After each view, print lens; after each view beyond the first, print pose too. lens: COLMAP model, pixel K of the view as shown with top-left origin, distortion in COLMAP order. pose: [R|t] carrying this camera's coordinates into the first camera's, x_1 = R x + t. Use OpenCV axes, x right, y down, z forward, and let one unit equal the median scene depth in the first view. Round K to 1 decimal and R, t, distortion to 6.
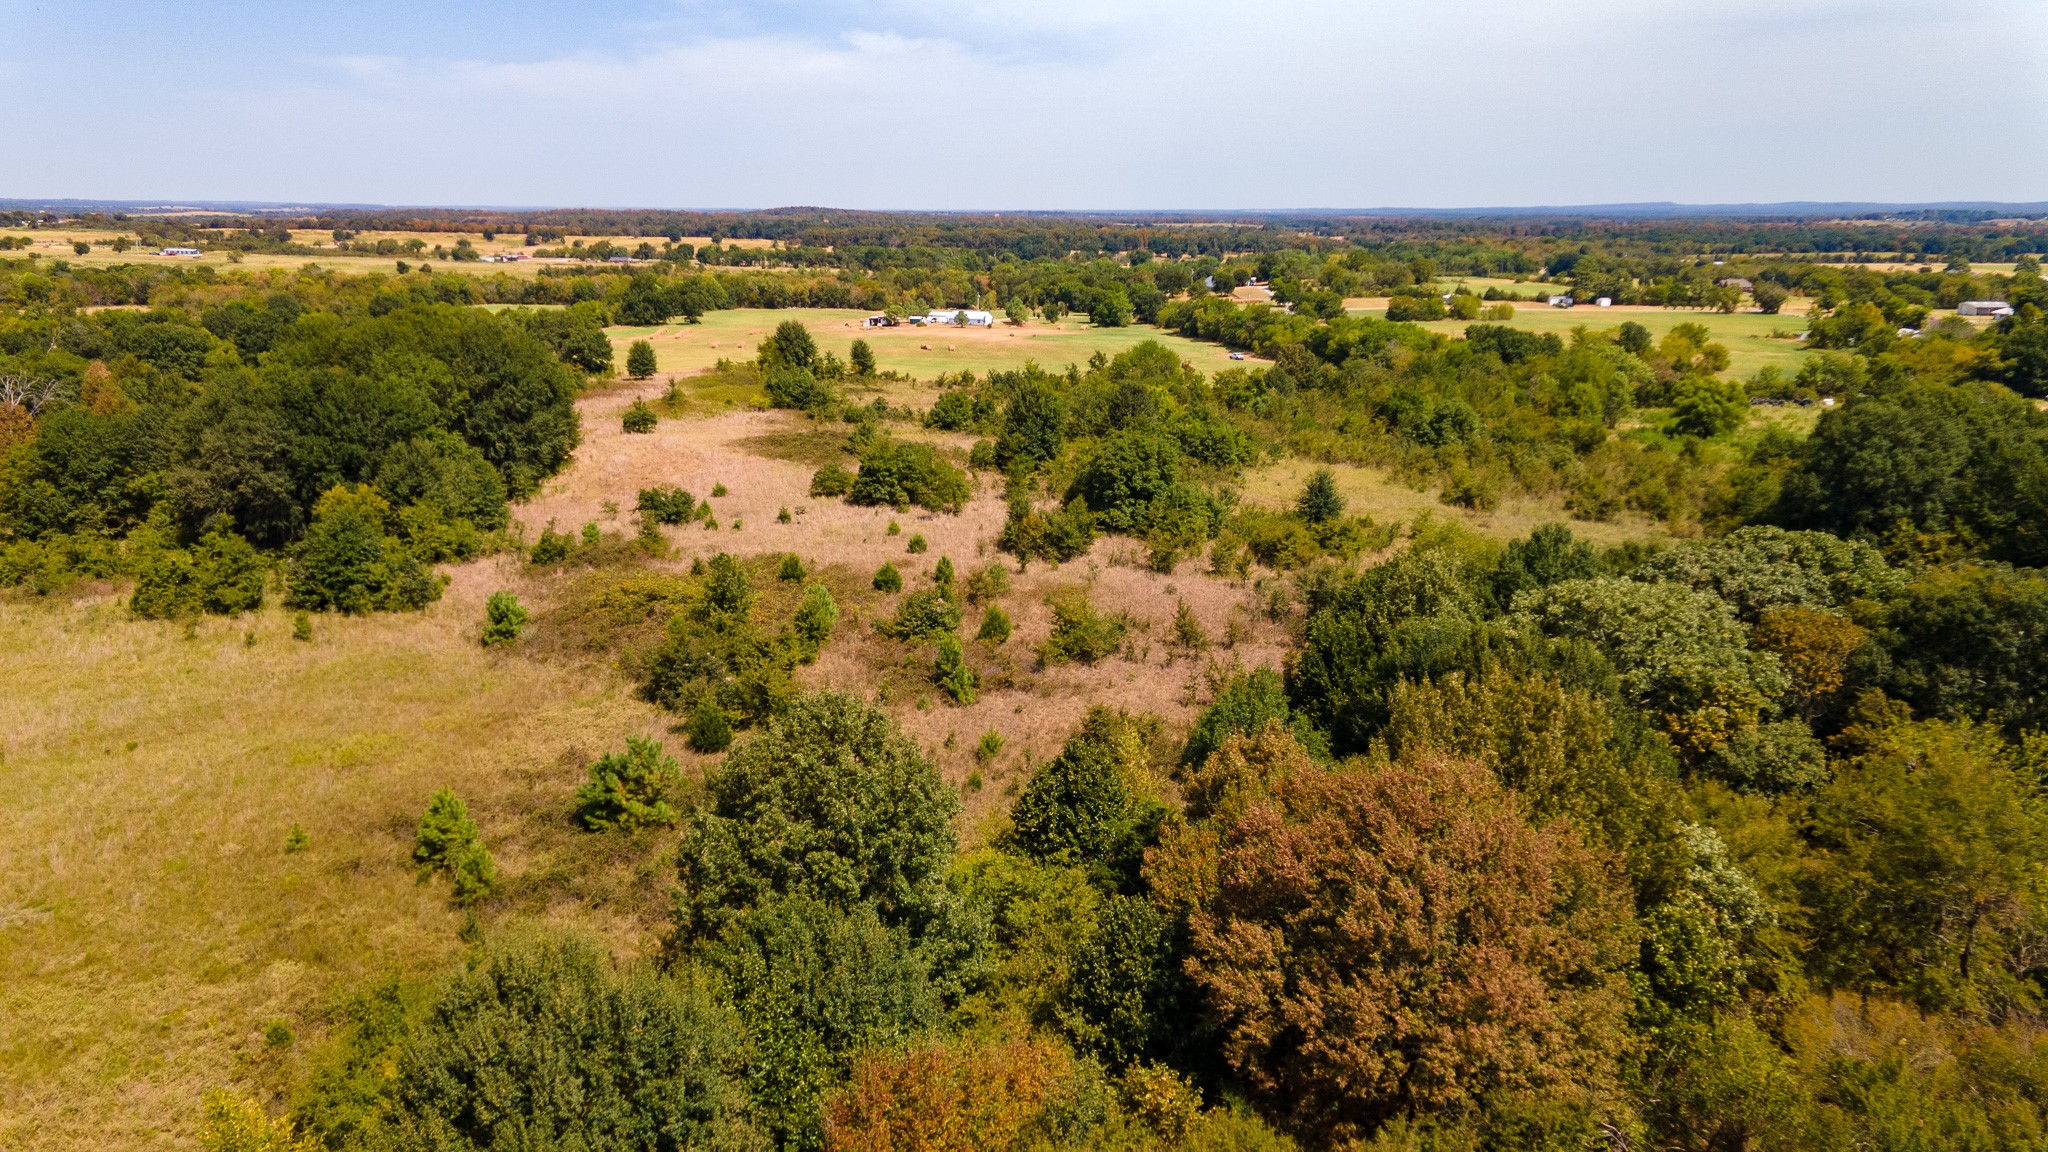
lens RADIAL K [[1491.9, 0, 1012.6], [0, 1491.9, 565.7], [0, 0, 1]] dist [0.037331, 0.025956]
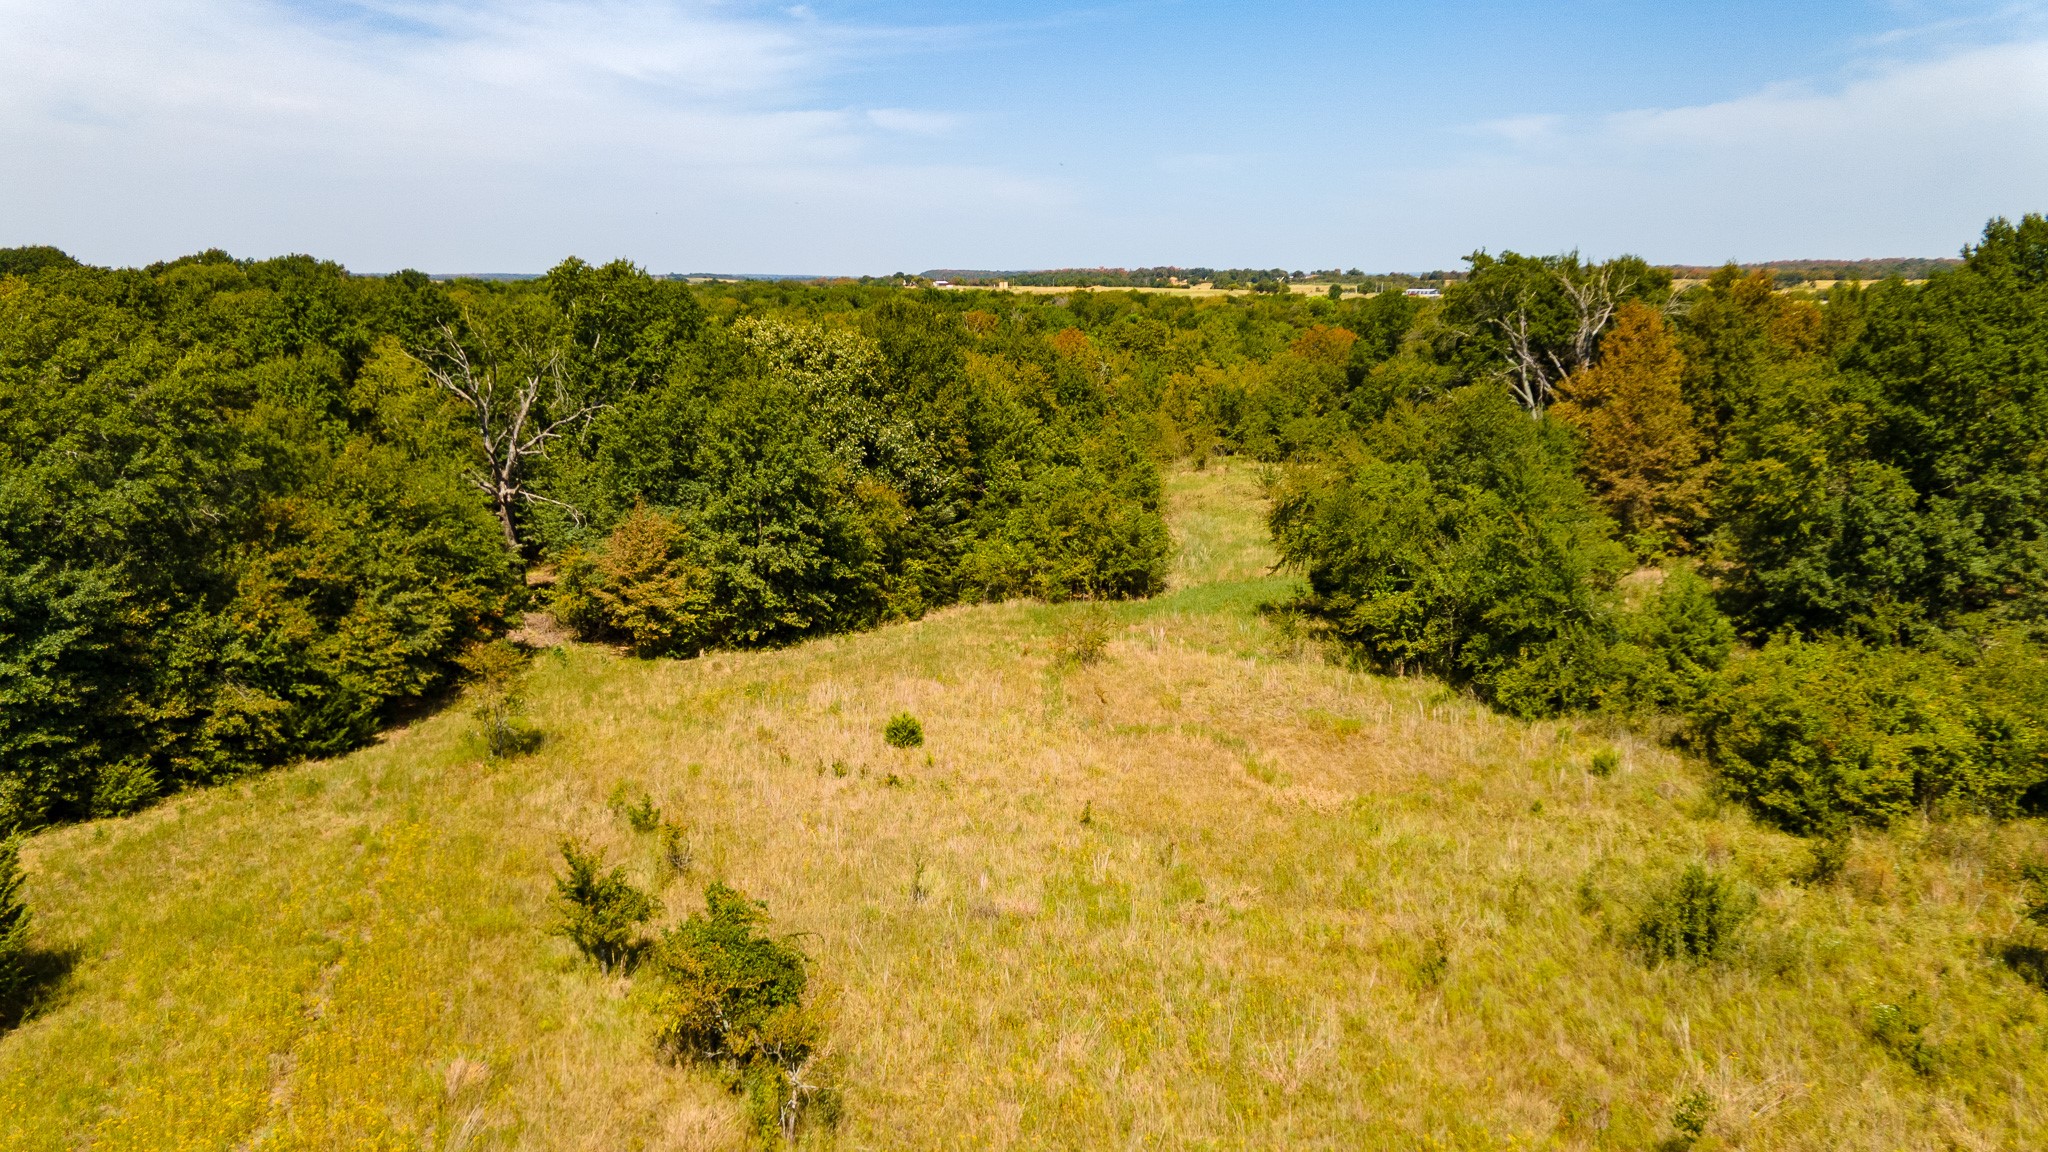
lens RADIAL K [[1491.9, 0, 1010.8], [0, 1491.9, 577.8], [0, 0, 1]] dist [0.037331, 0.025956]
pose [[0.749405, 0.126940, -0.649829, -0.613628], [-0.150466, 0.988422, 0.019560, -0.006840], [0.644788, 0.083119, 0.759829, 0.669457]]
